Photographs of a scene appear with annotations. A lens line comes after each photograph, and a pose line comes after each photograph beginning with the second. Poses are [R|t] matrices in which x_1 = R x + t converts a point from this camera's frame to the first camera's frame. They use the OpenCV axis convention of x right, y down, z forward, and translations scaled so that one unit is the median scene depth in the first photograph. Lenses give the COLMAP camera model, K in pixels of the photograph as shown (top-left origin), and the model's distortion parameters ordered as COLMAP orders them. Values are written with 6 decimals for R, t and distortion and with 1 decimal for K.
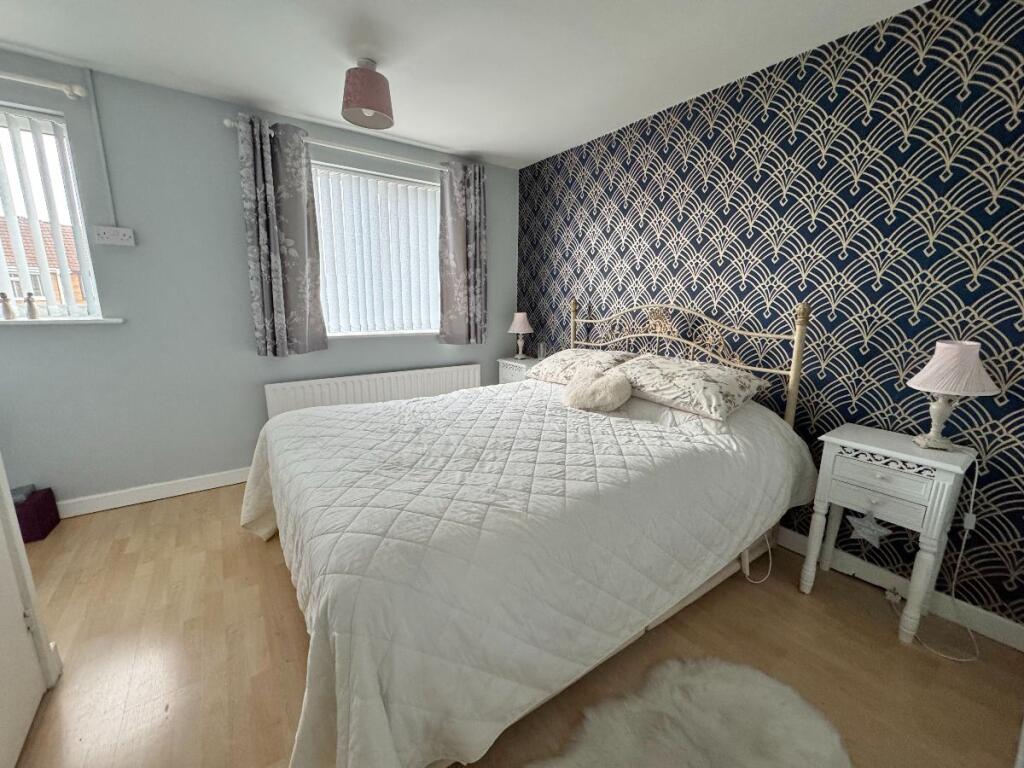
lens RADIAL K [[409.5, 0, 511.6], [0, 409.5, 381.7], [0, 0, 1]] dist [-0.000060, 0.000468]
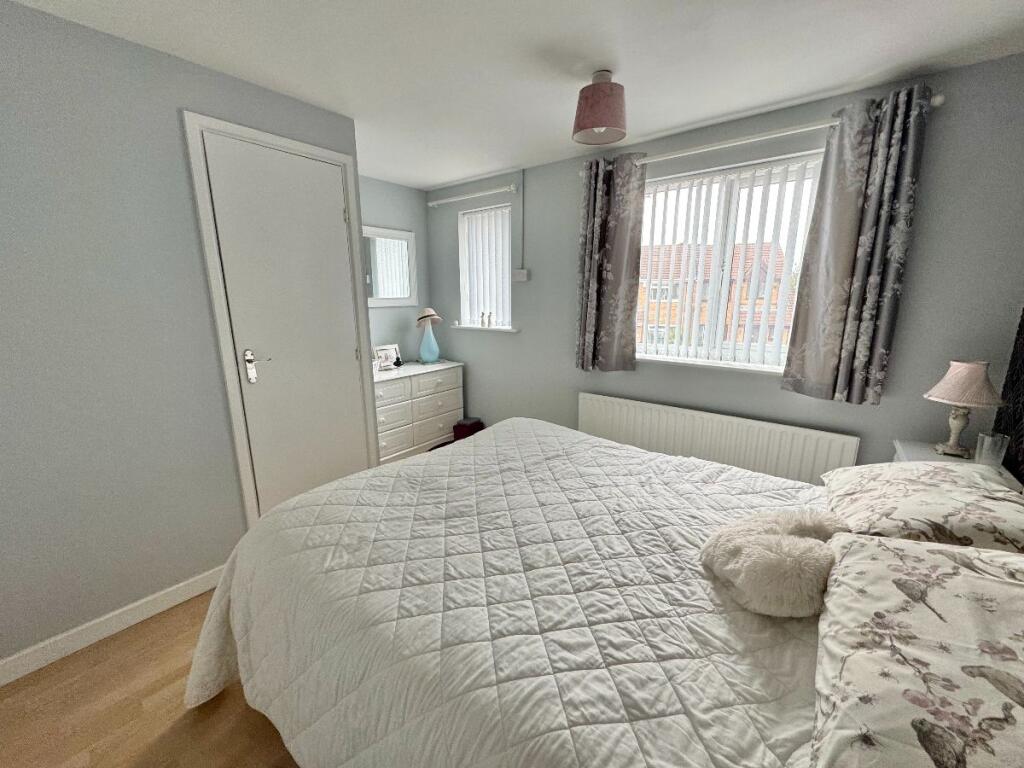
lens RADIAL K [[409.5, 0, 511.6], [0, 409.5, 381.7], [0, 0, 1]] dist [-0.000060, 0.000468]
pose [[0.276542, 0.189632, -0.942106, 0.418189], [-0.185626, 0.972416, 0.141245, -0.144199], [0.942904, 0.135819, 0.304114, 0.445000]]
